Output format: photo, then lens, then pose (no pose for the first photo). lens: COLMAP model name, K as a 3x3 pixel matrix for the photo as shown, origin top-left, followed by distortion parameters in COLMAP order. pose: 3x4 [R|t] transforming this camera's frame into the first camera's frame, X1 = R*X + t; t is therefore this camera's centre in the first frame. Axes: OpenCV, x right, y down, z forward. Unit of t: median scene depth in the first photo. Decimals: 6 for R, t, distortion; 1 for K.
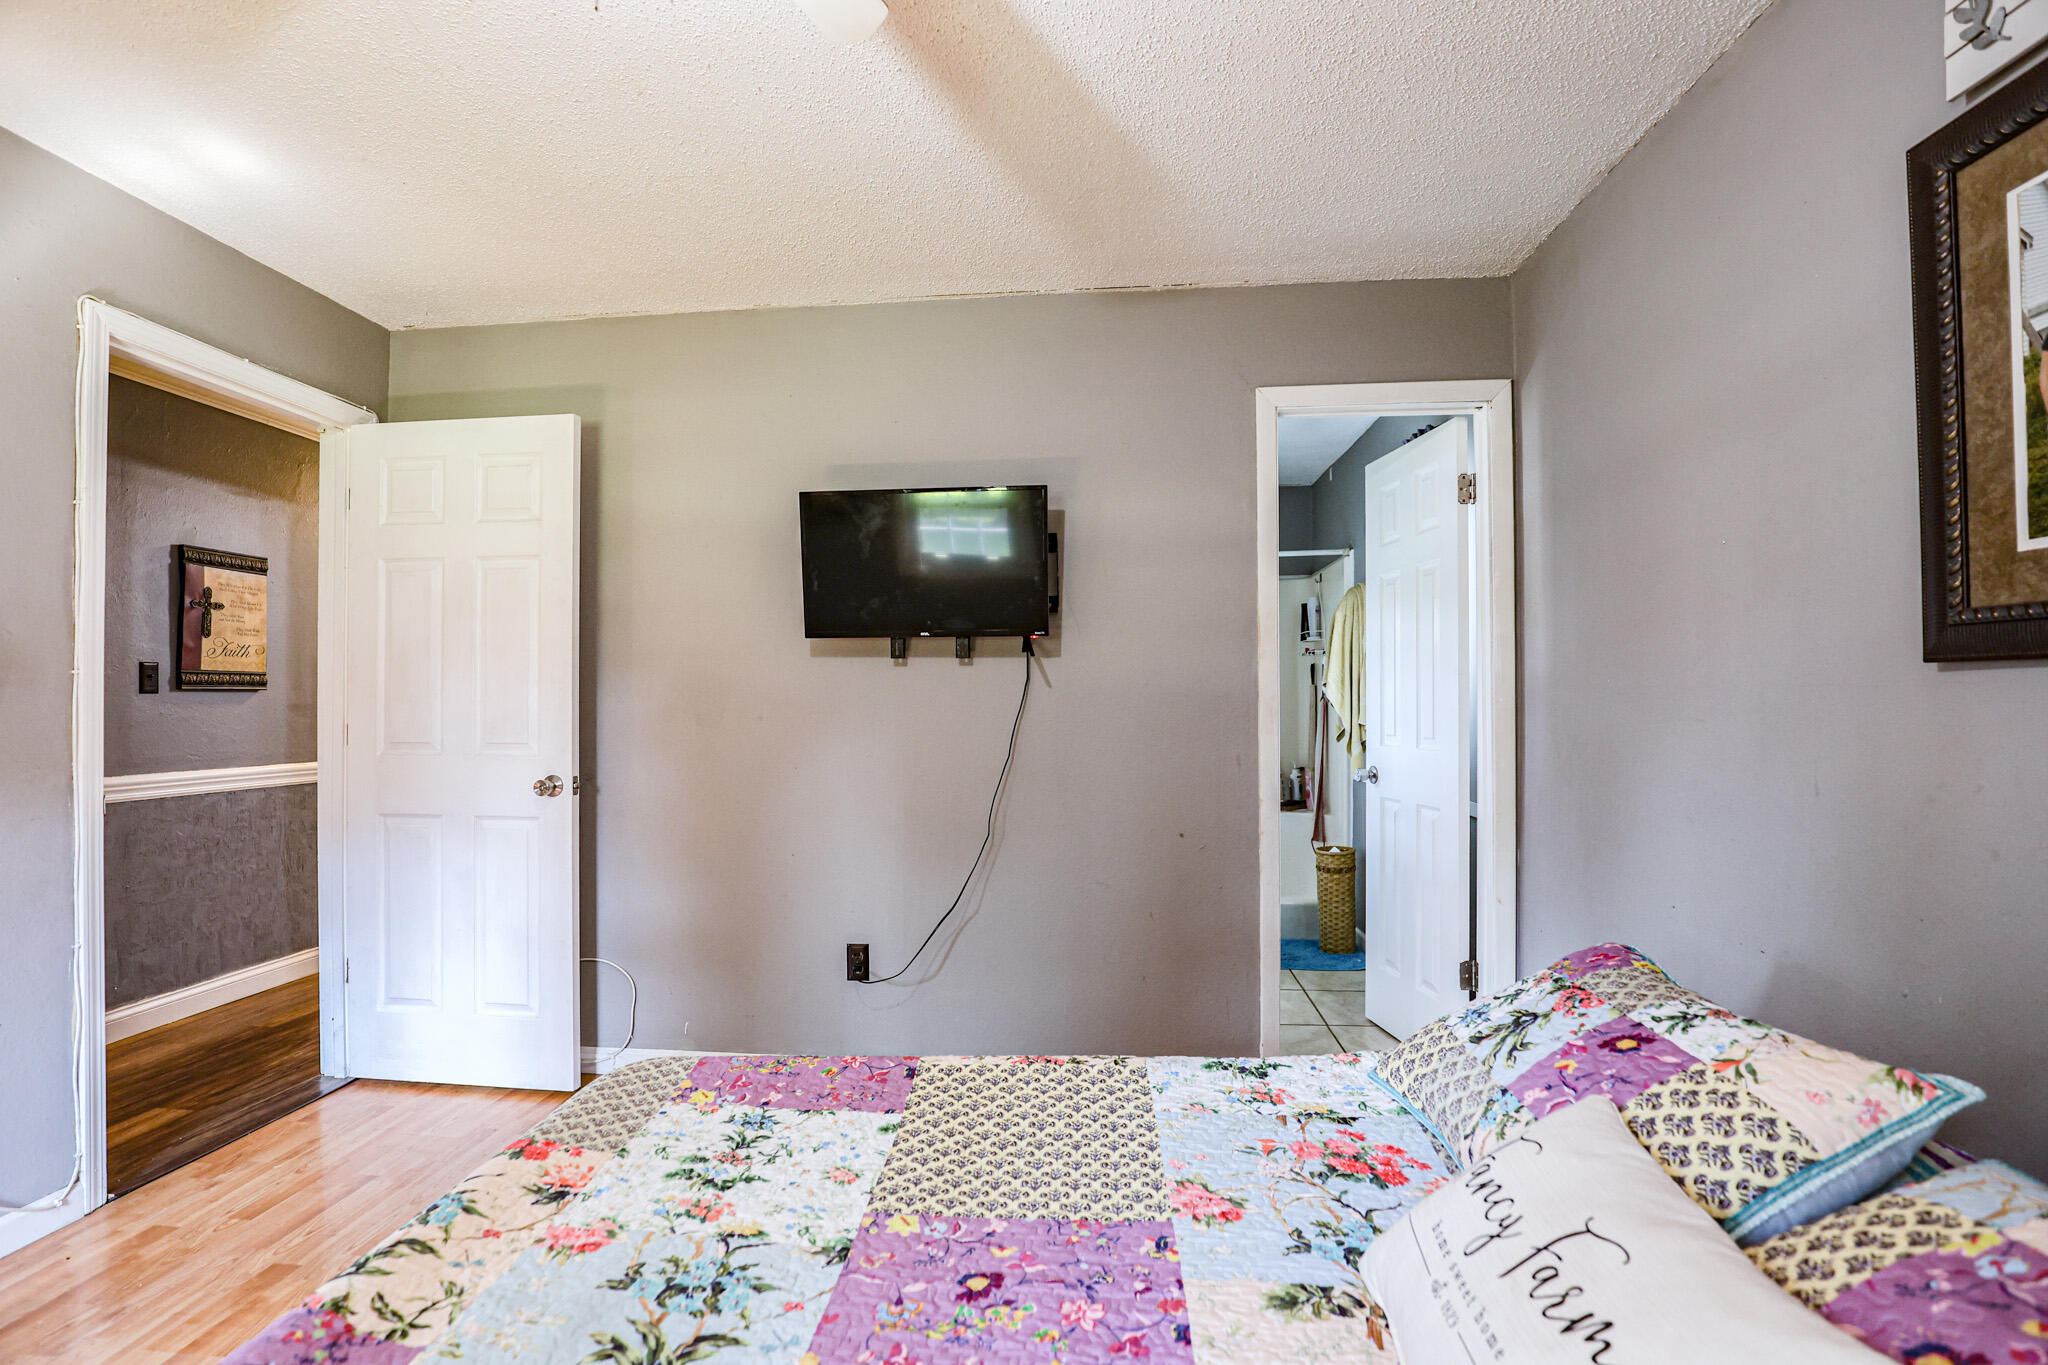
lens RADIAL K [[941.8, 0, 1019.2], [0, 941.8, 689.8], [0, 0, 1]] dist [-0.037891, 0.008313]
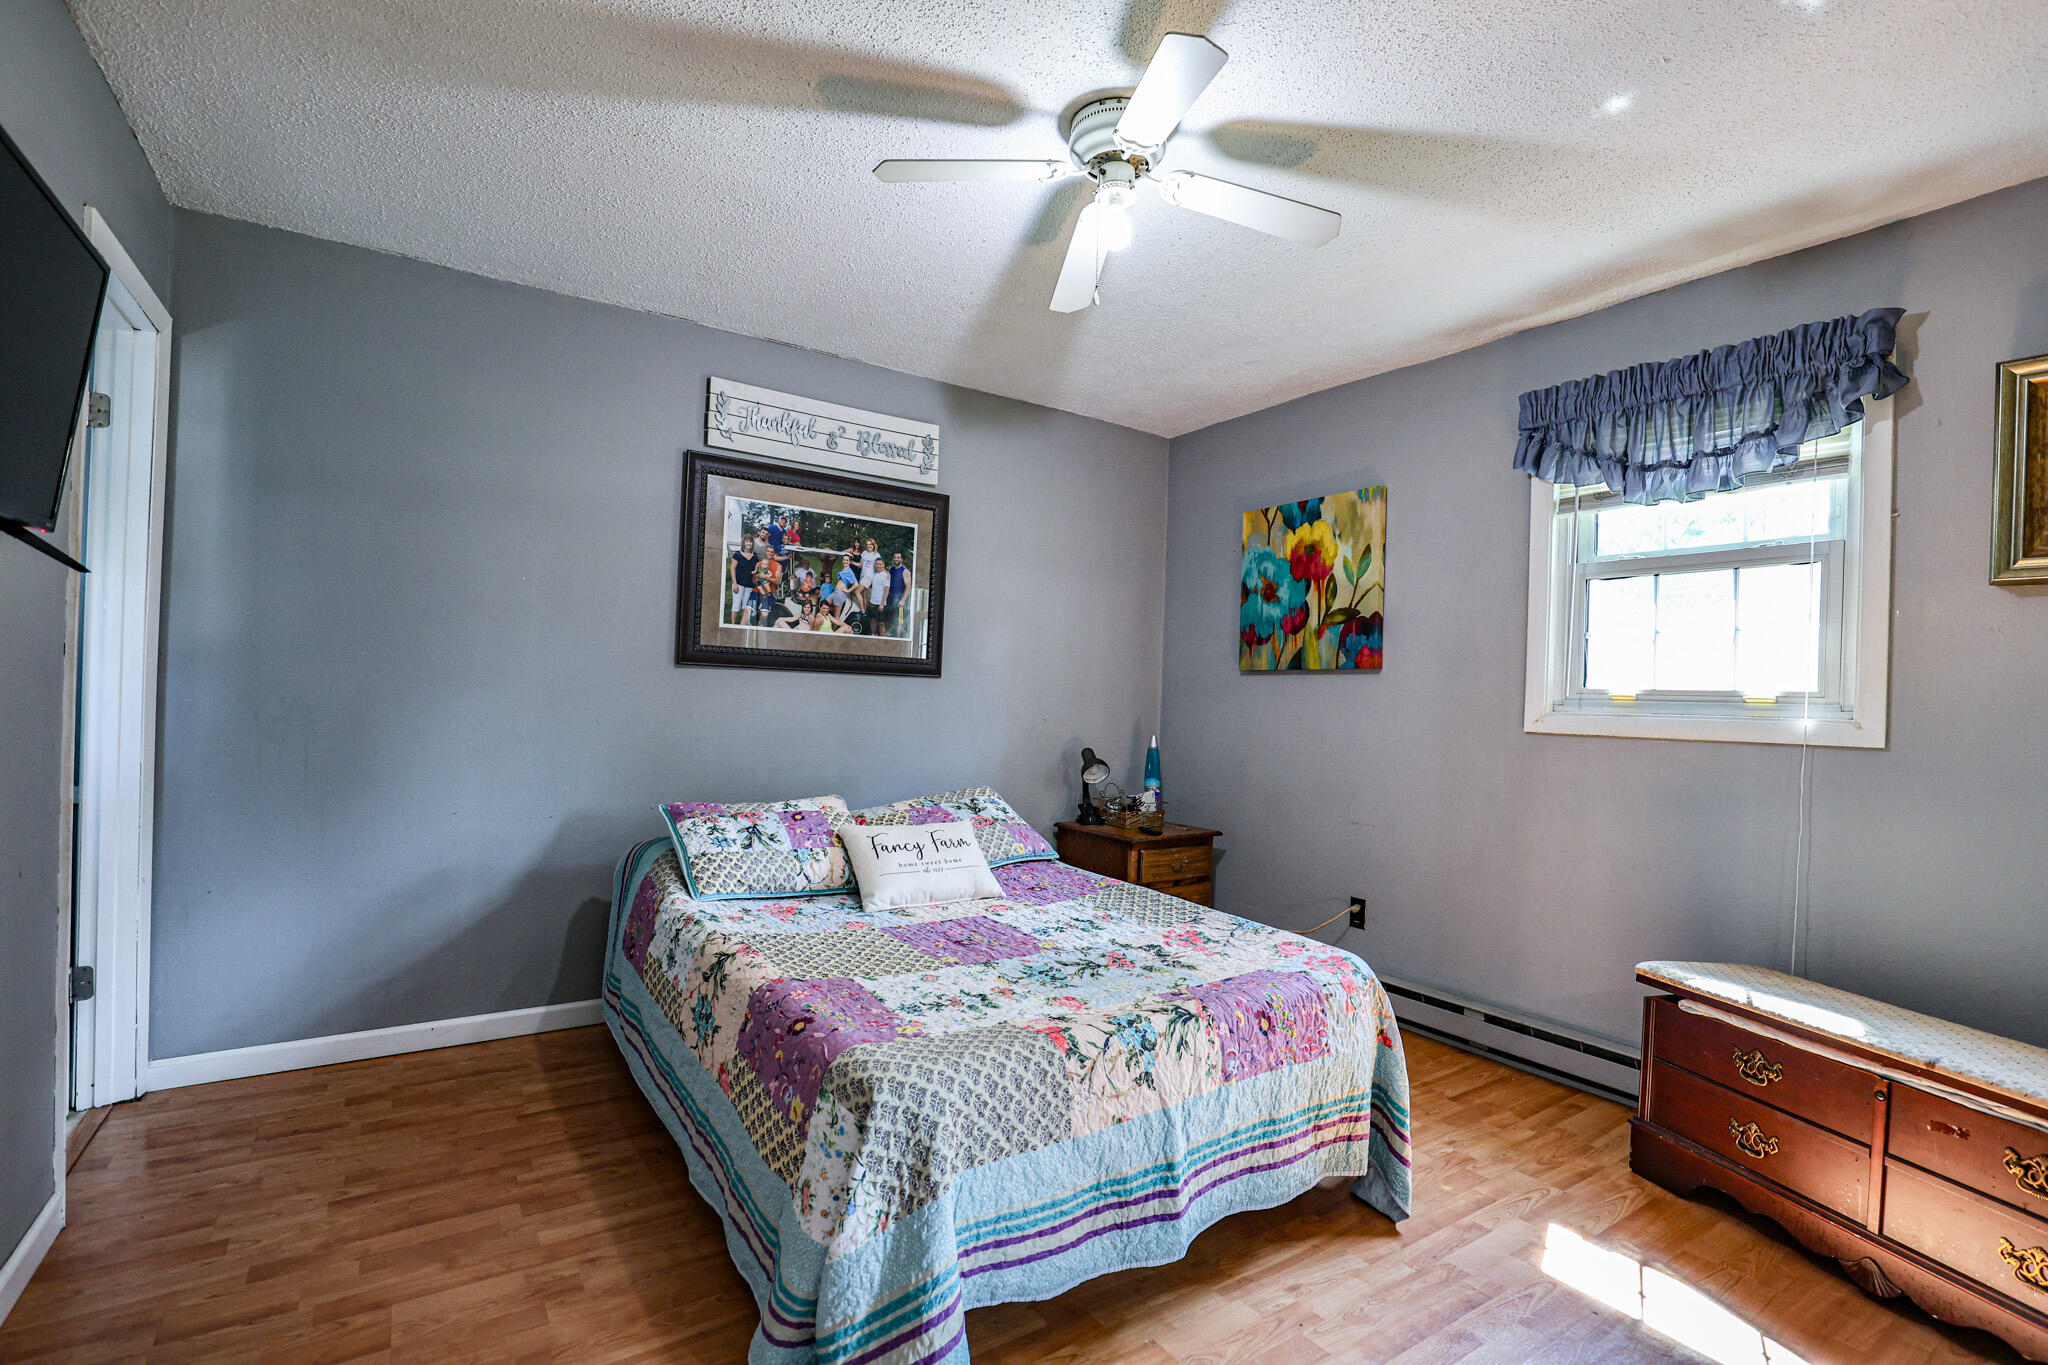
lens RADIAL K [[941.8, 0, 1021.8], [0, 941.8, 682.9], [0, 0, 1]] dist [-0.037891, 0.008313]
pose [[-0.623457, -0.000914, 0.781857, -1.669358], [-0.011511, 0.999902, -0.008011, 0.026809], [-0.781773, -0.013994, -0.623406, 2.035812]]
